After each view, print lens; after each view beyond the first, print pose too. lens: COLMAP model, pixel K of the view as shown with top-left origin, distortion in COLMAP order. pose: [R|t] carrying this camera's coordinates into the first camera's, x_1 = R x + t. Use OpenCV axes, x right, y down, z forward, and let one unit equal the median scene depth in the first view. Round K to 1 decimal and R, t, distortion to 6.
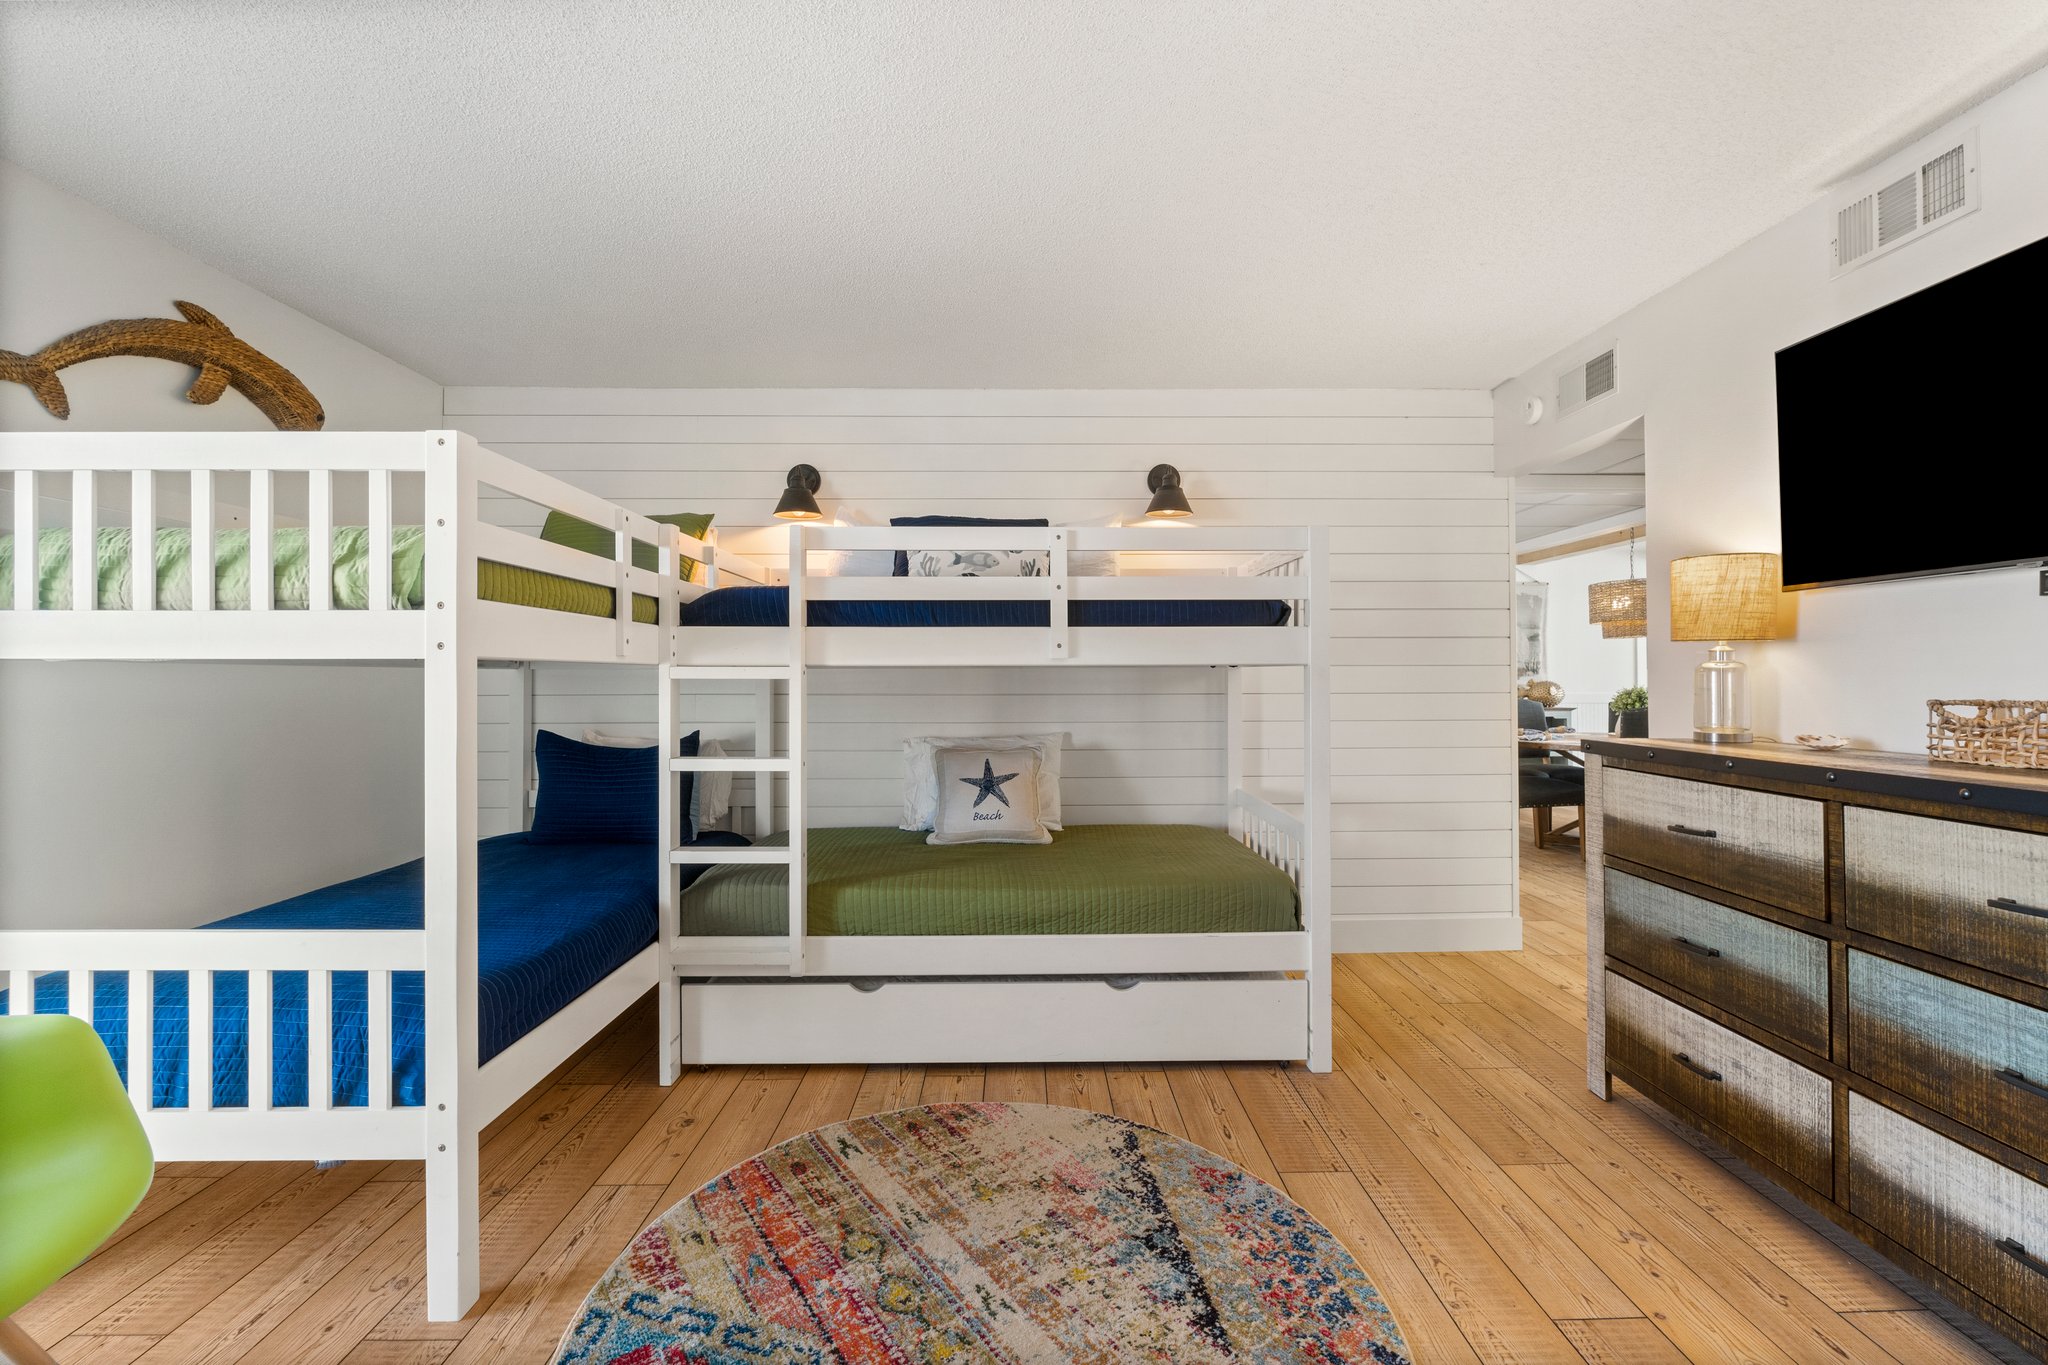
lens RADIAL K [[860.5, 0, 1031.7], [0, 860.5, 672.0], [0, 0, 1]] dist [-0.006269, 0.000827]
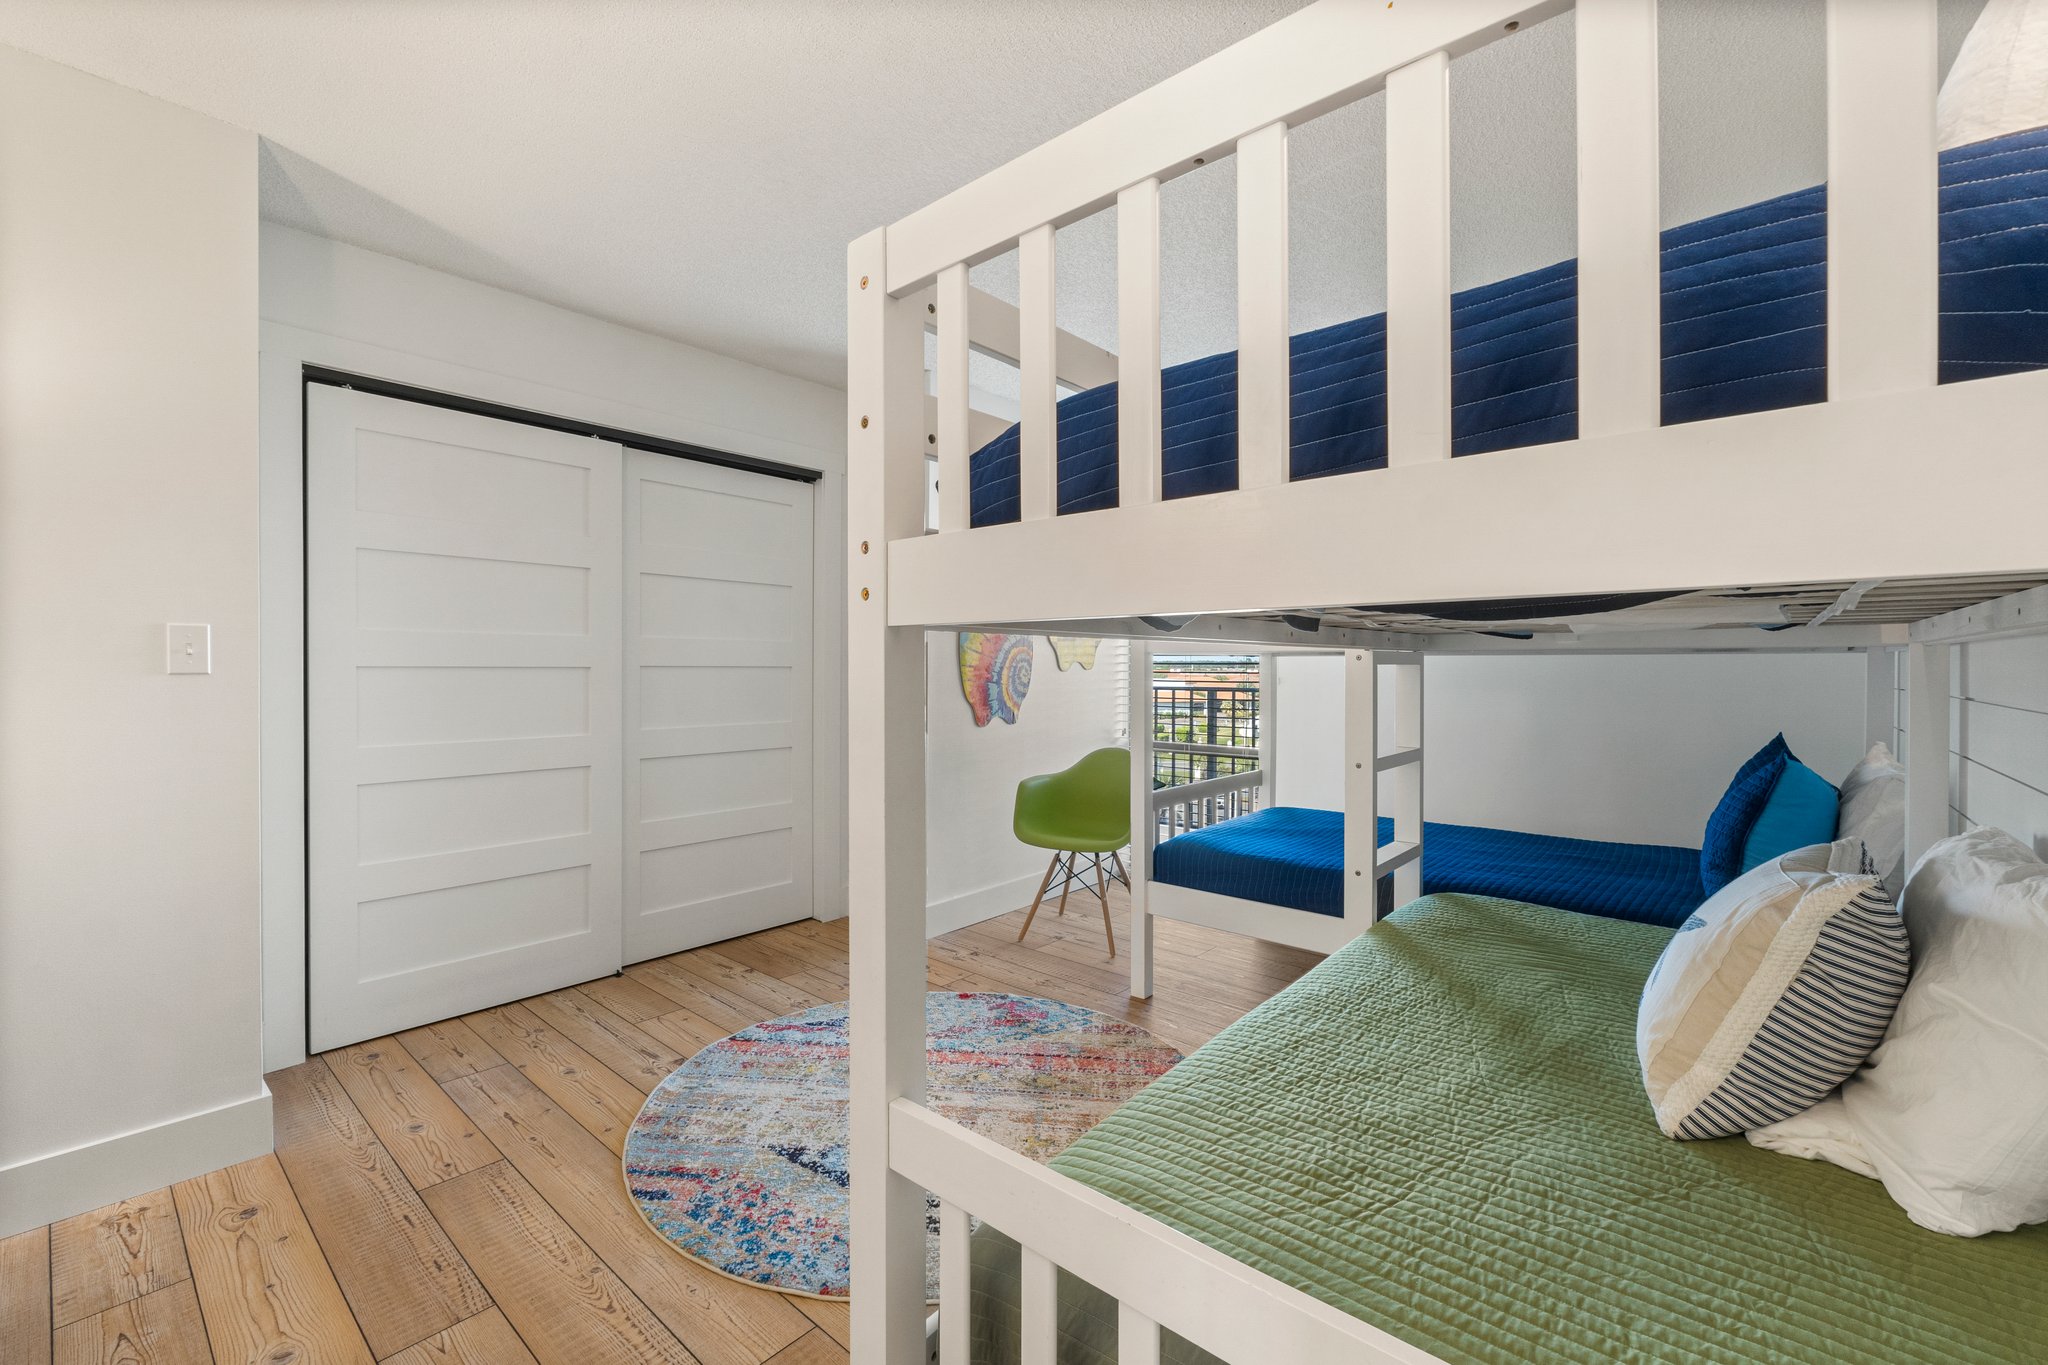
lens RADIAL K [[860.5, 0, 1031.7], [0, 860.5, 672.0], [0, 0, 1]] dist [-0.006269, 0.000827]
pose [[-0.667935, 0.004738, -0.744205, 0.878622], [0.005992, 0.999982, 0.000989, 0.018894], [0.744196, -0.003798, -0.667951, 2.016551]]
